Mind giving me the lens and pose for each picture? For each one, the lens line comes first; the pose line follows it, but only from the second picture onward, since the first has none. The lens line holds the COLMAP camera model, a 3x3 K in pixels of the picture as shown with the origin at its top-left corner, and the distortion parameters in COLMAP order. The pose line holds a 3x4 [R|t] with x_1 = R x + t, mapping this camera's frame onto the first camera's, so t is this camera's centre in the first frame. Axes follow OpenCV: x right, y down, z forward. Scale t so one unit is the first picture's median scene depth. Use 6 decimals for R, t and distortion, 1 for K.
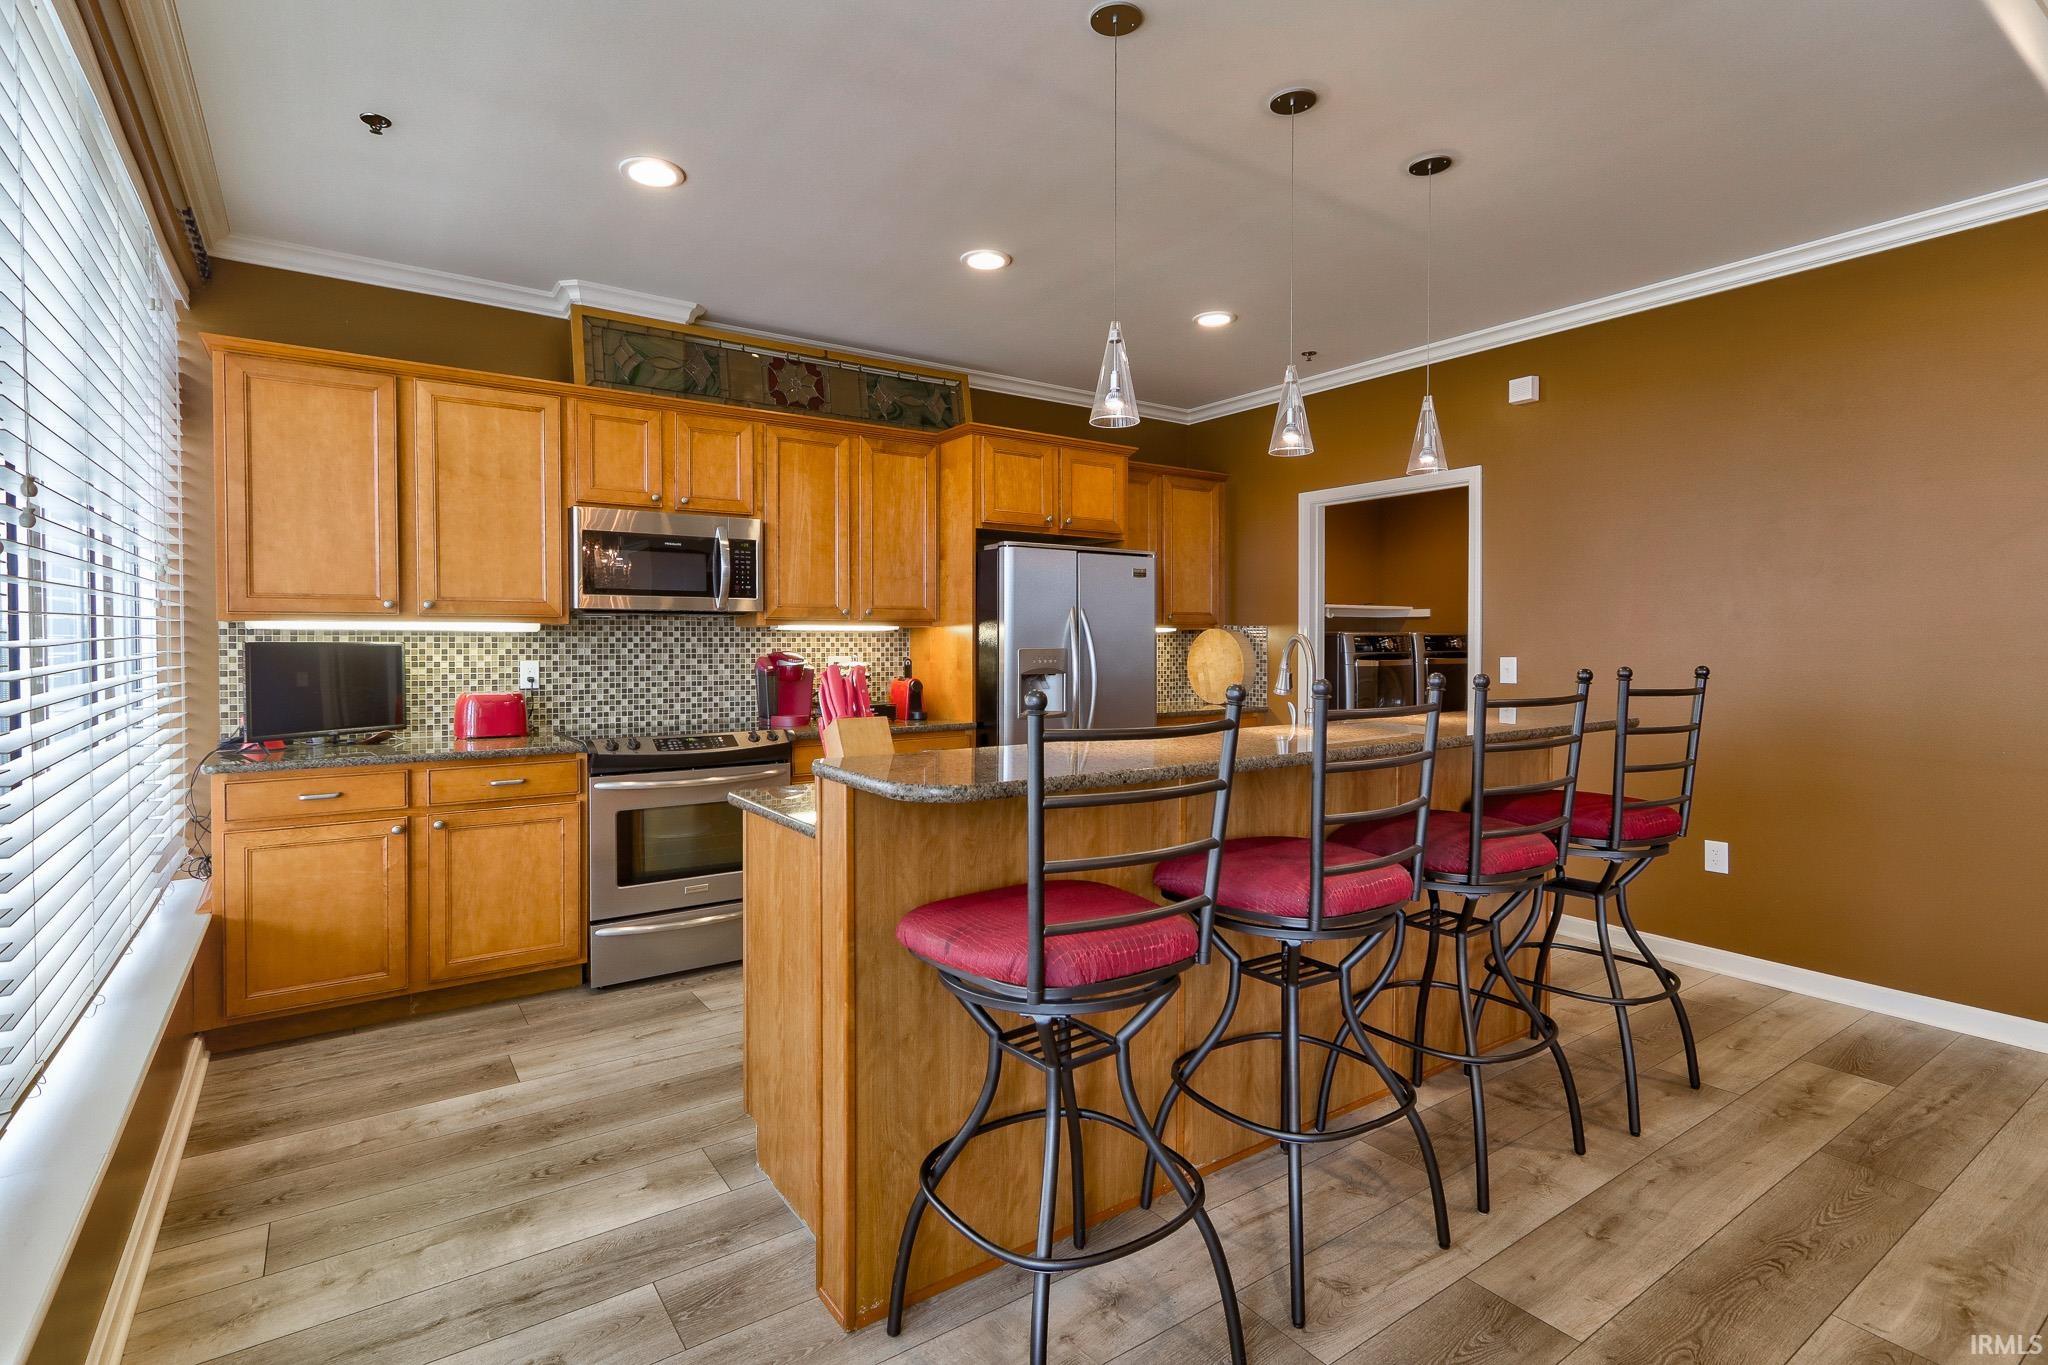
lens RADIAL K [[965.7, 0, 1001.6], [0, 965.7, 651.8], [0, 0, 1]] dist [-0.001896, -0.000175]
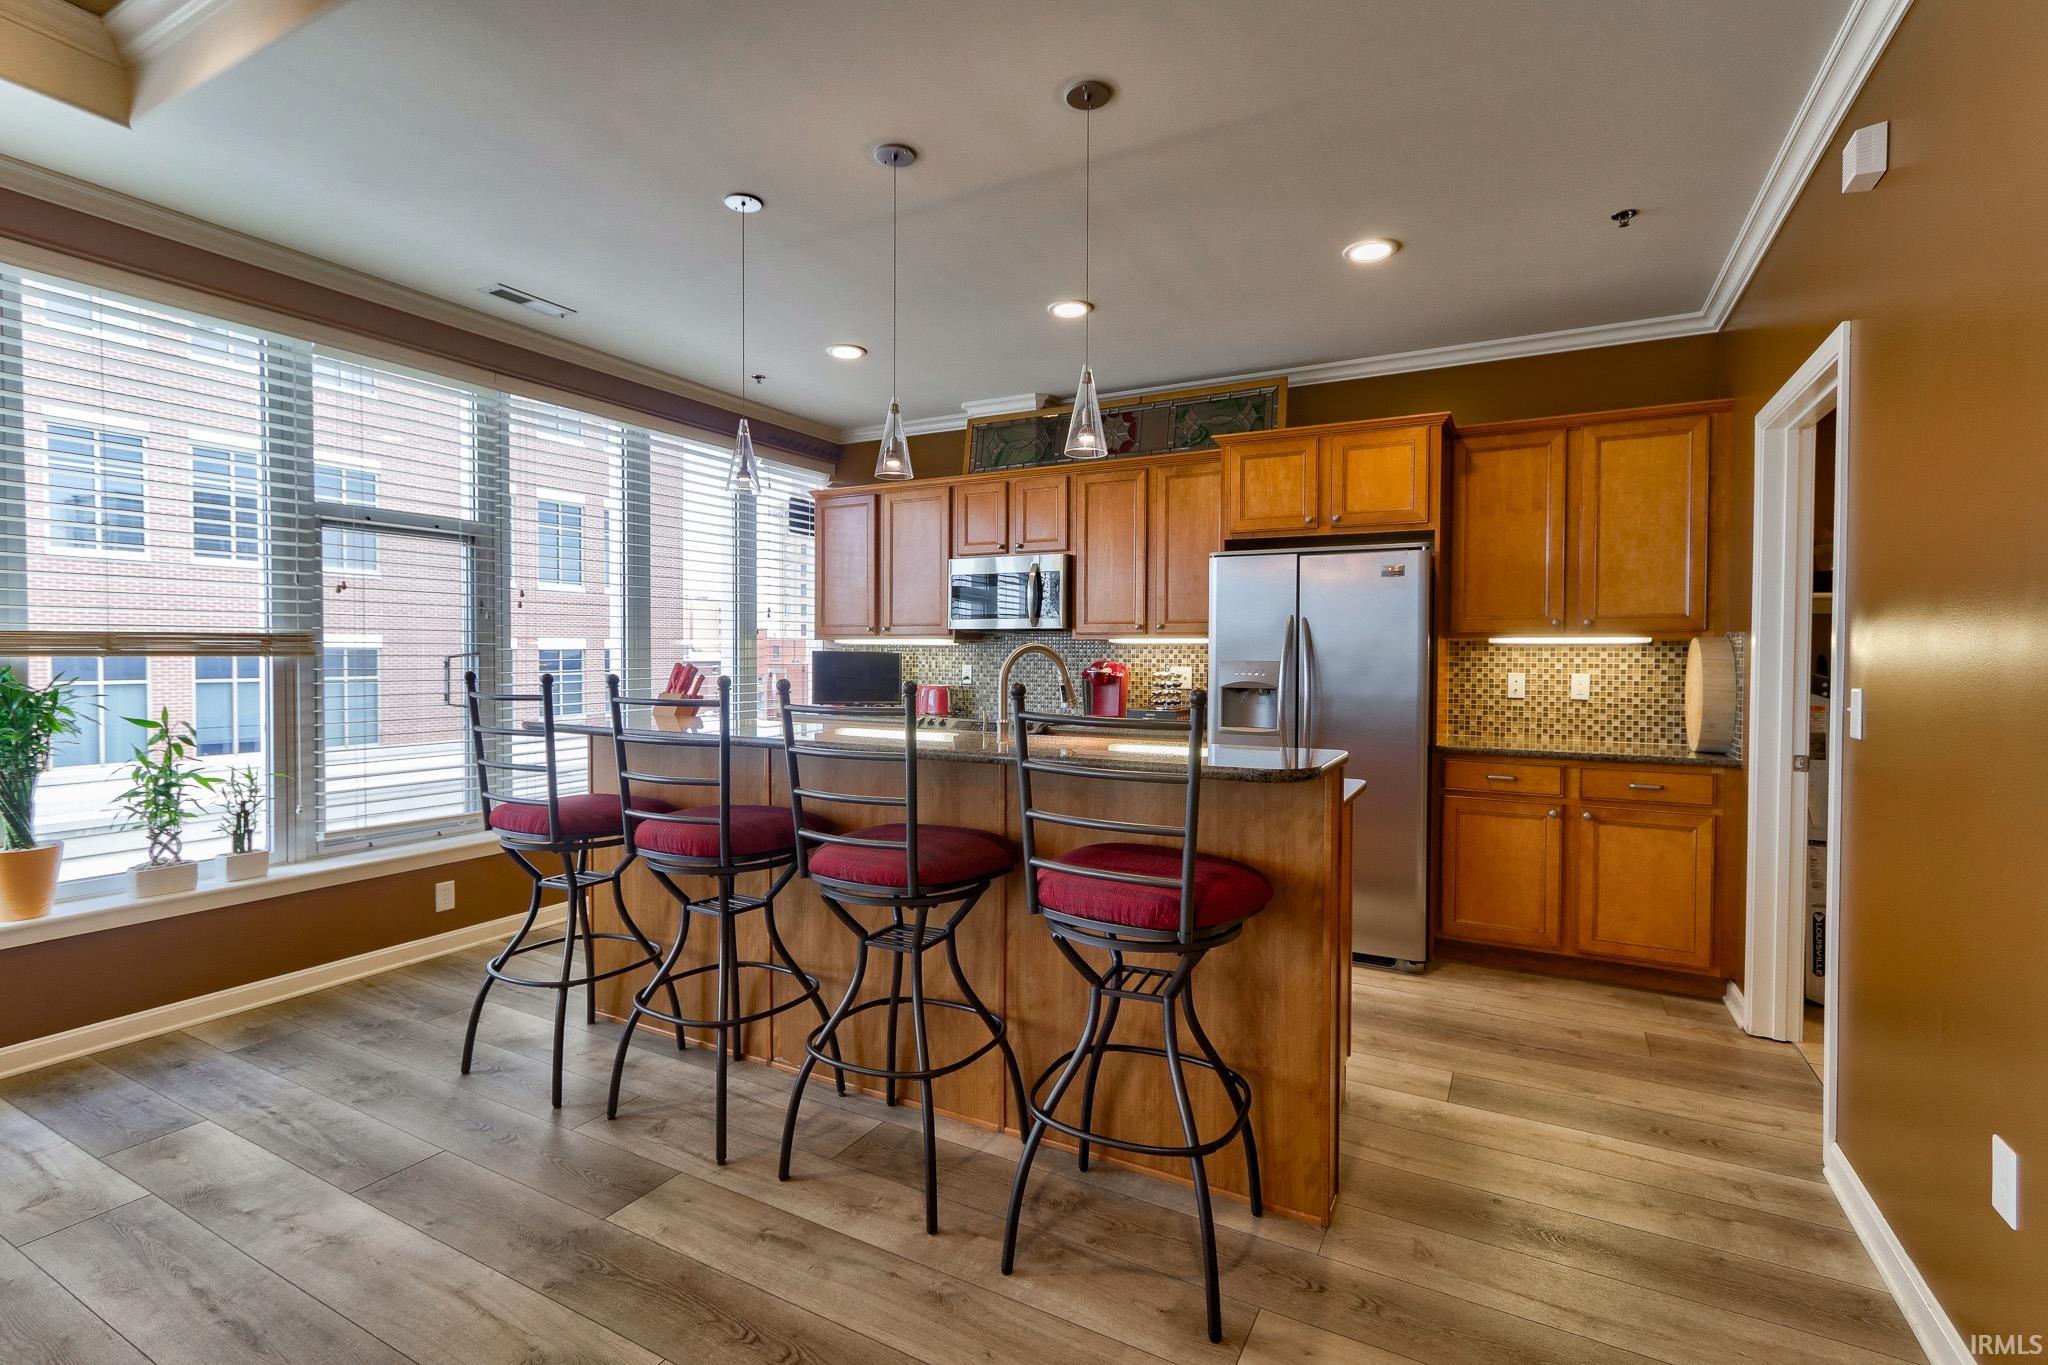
lens RADIAL K [[965.7, 0, 1028.2], [0, 965.7, 670.8], [0, 0, 1]] dist [-0.001896, -0.000175]
pose [[0.450515, 0.019582, -0.892554, 0.834775], [-0.016912, 0.999767, 0.013398, -0.003054], [0.892609, 0.009059, 0.450741, 0.399392]]
